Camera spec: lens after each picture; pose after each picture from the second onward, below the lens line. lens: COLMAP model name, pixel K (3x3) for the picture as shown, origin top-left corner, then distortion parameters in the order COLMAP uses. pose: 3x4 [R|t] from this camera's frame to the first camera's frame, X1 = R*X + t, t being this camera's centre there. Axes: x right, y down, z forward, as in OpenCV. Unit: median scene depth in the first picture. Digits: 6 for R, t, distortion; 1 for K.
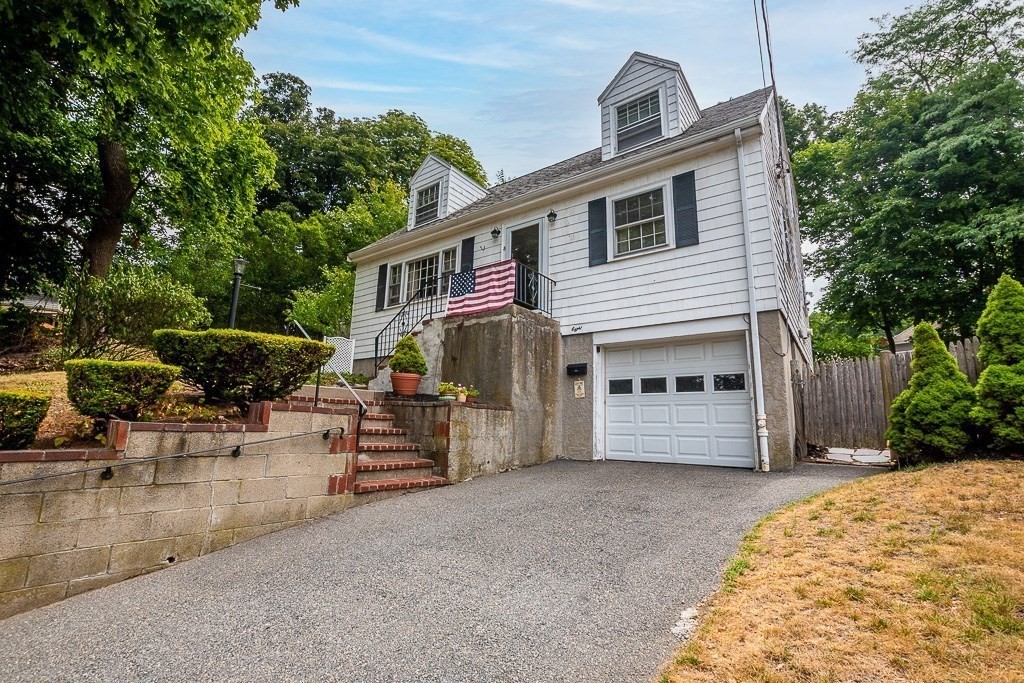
lens RADIAL K [[456.0, 0, 515.1], [0, 456.0, 342.8], [0, 0, 1]] dist [-0.047642, 0.009288]
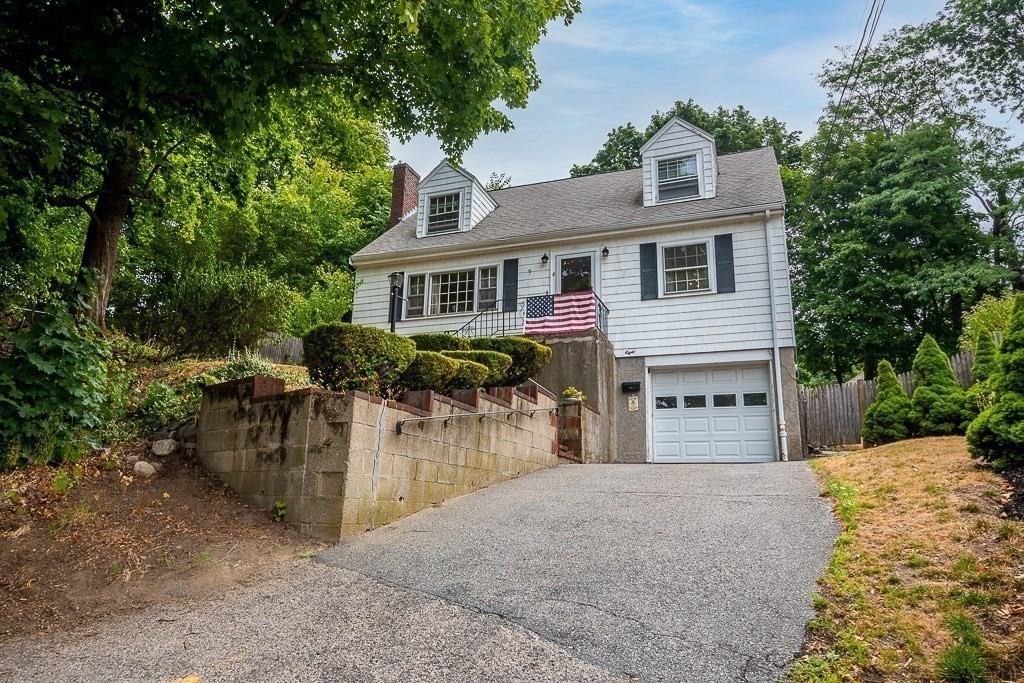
lens RADIAL K [[695.5, 0, 512.0], [0, 695.5, 341.5], [0, 0, 1]] dist [-0.022246, 0.001038]
pose [[0.961048, 0.064145, 0.268835, -0.645295], [-0.049605, 0.996933, -0.060538, 0.065345], [-0.271894, 0.044845, 0.961282, -0.642328]]
